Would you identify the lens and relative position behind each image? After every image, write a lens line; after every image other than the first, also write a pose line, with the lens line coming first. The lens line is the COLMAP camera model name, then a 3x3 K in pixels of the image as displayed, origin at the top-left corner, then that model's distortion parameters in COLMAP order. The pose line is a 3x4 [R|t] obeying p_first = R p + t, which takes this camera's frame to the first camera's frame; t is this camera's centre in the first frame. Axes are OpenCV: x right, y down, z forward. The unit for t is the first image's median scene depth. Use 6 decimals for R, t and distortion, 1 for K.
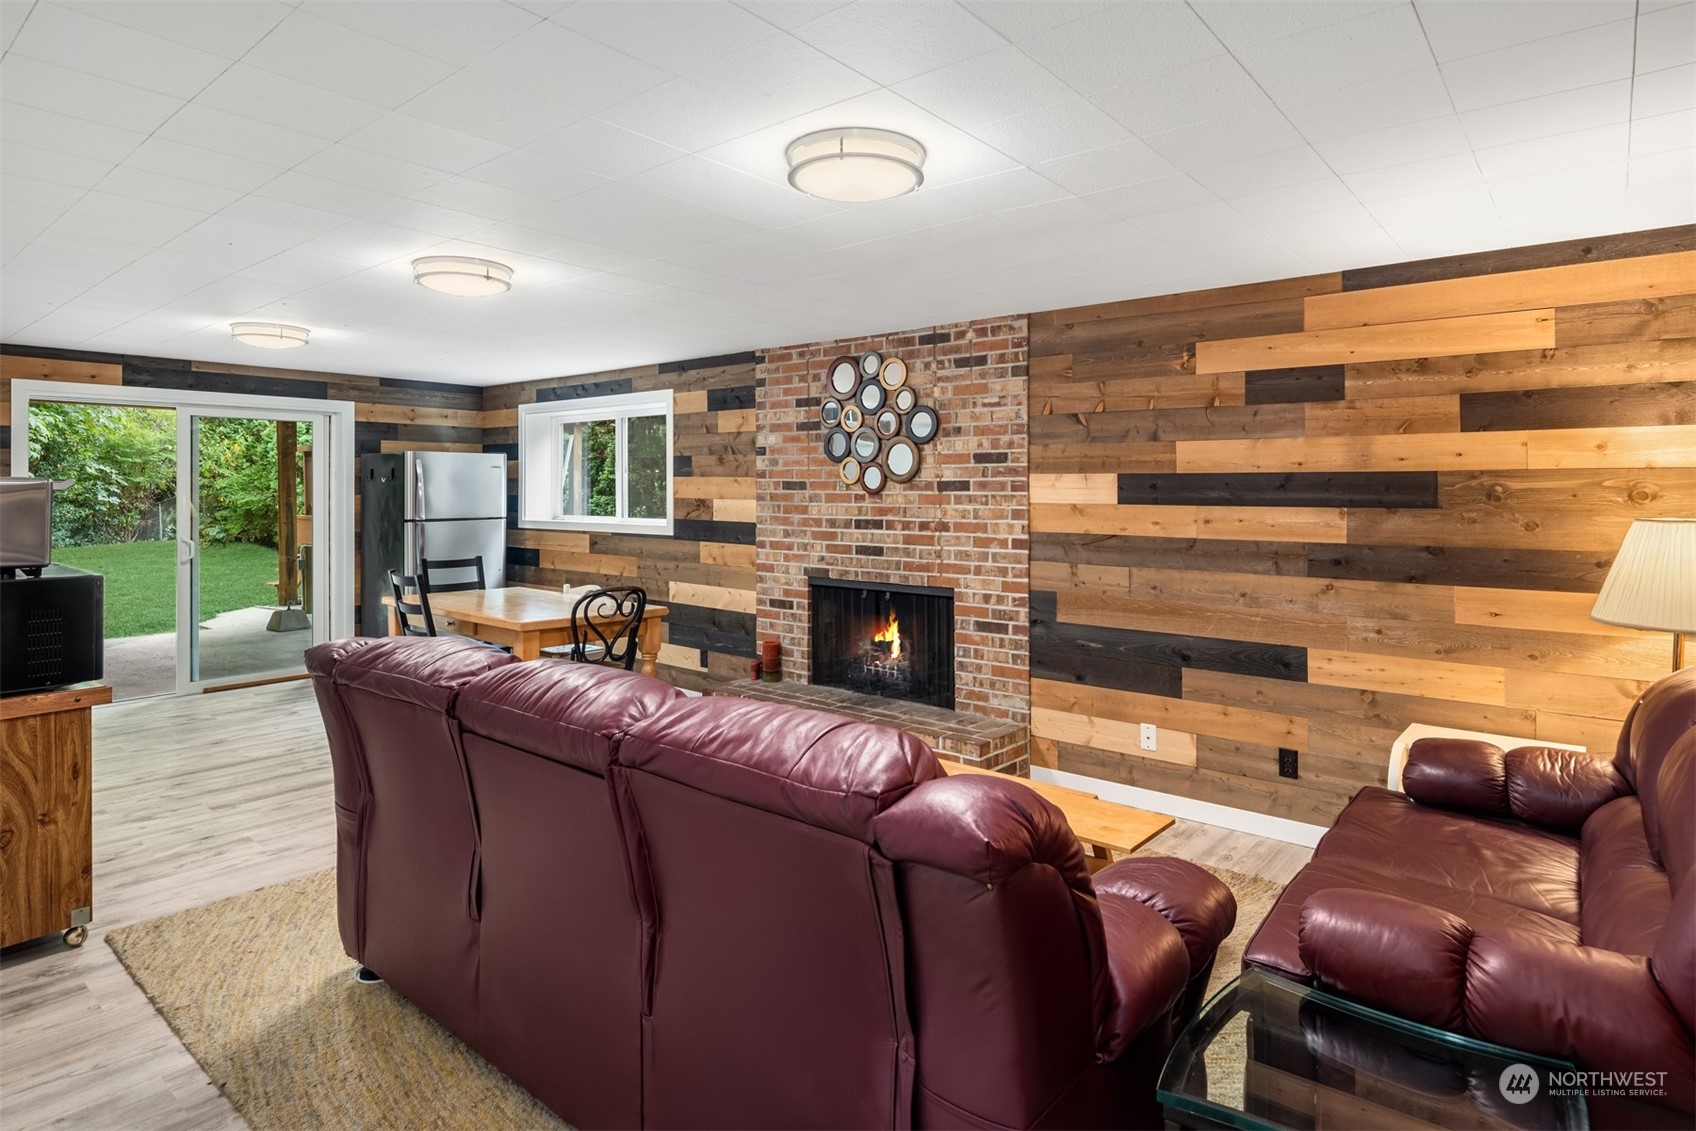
lens RADIAL K [[925.1, 0, 843.1], [0, 925.1, 498.4], [0, 0, 1]] dist [0.002665, 0.000883]
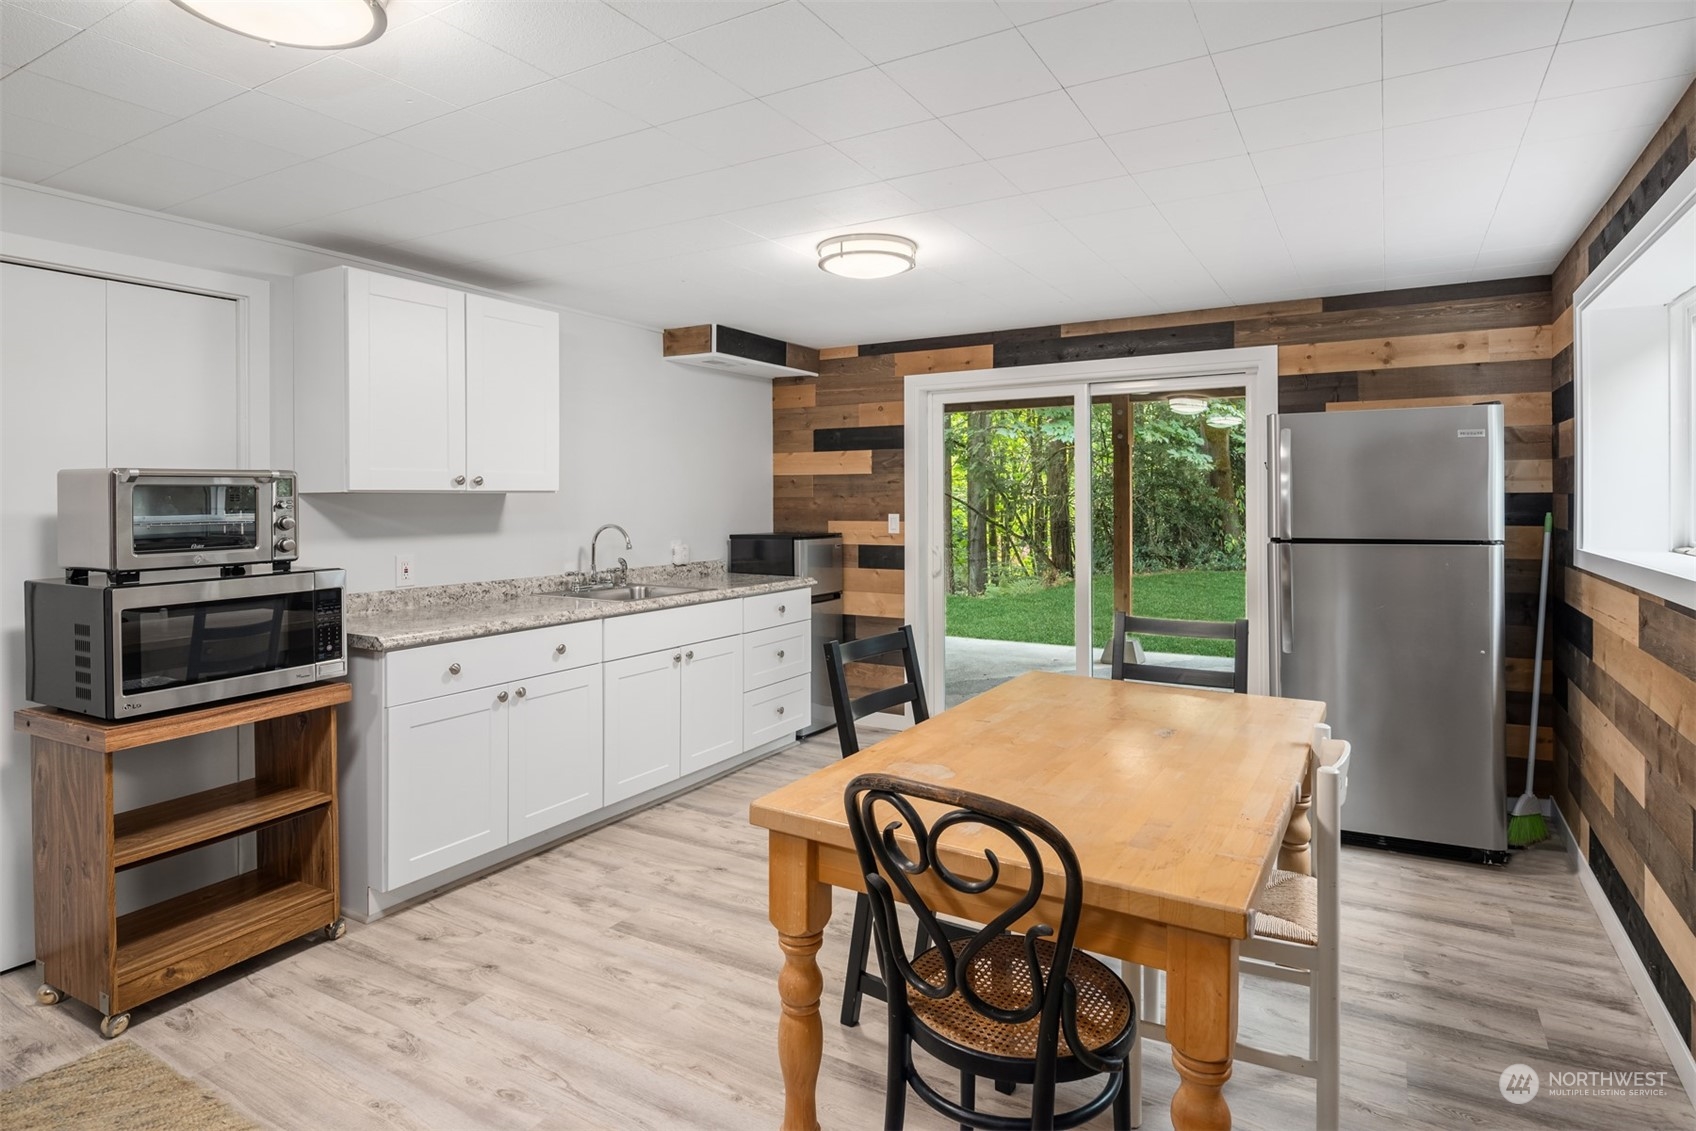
lens RADIAL K [[925.1, 0, 843.1], [0, 925.1, 498.4], [0, 0, 1]] dist [0.002665, 0.000883]
pose [[0.160268, 0.001337, -0.987073, 0.040614], [-0.001904, 0.999998, 0.001046, -0.001372], [0.987072, 0.001711, 0.160270, 0.623072]]
